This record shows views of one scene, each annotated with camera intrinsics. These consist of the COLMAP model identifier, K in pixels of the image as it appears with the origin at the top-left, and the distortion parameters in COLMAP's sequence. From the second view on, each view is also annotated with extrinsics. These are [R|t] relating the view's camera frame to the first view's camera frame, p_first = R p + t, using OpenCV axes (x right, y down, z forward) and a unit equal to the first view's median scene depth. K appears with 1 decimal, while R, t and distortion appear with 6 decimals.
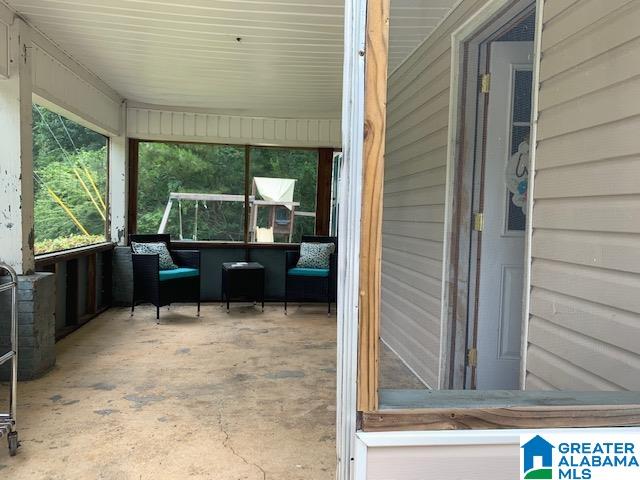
lens RADIAL K [[493.5, 0, 320.2], [0, 493.5, 239.4], [0, 0, 1]] dist [0.066745, -0.054127]
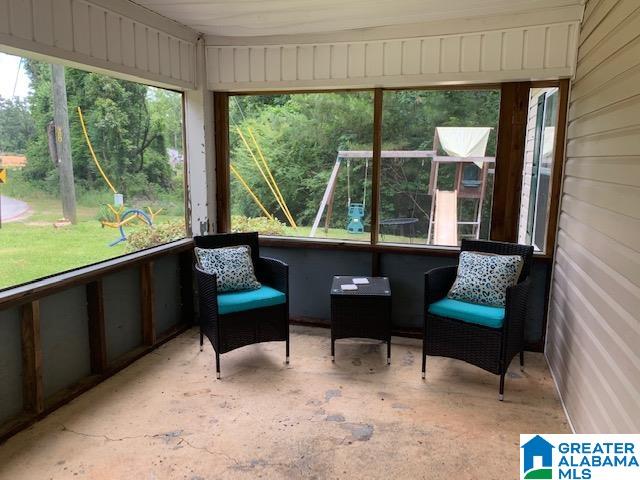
lens RADIAL K [[493.5, 0, 317.1], [0, 493.5, 236.2], [0, 0, 1]] dist [0.066745, -0.054127]
pose [[0.917122, 0.043330, -0.396245, 0.020946], [-0.003504, 0.994912, 0.100686, -0.038654], [0.398592, -0.090952, 0.912607, 0.216401]]
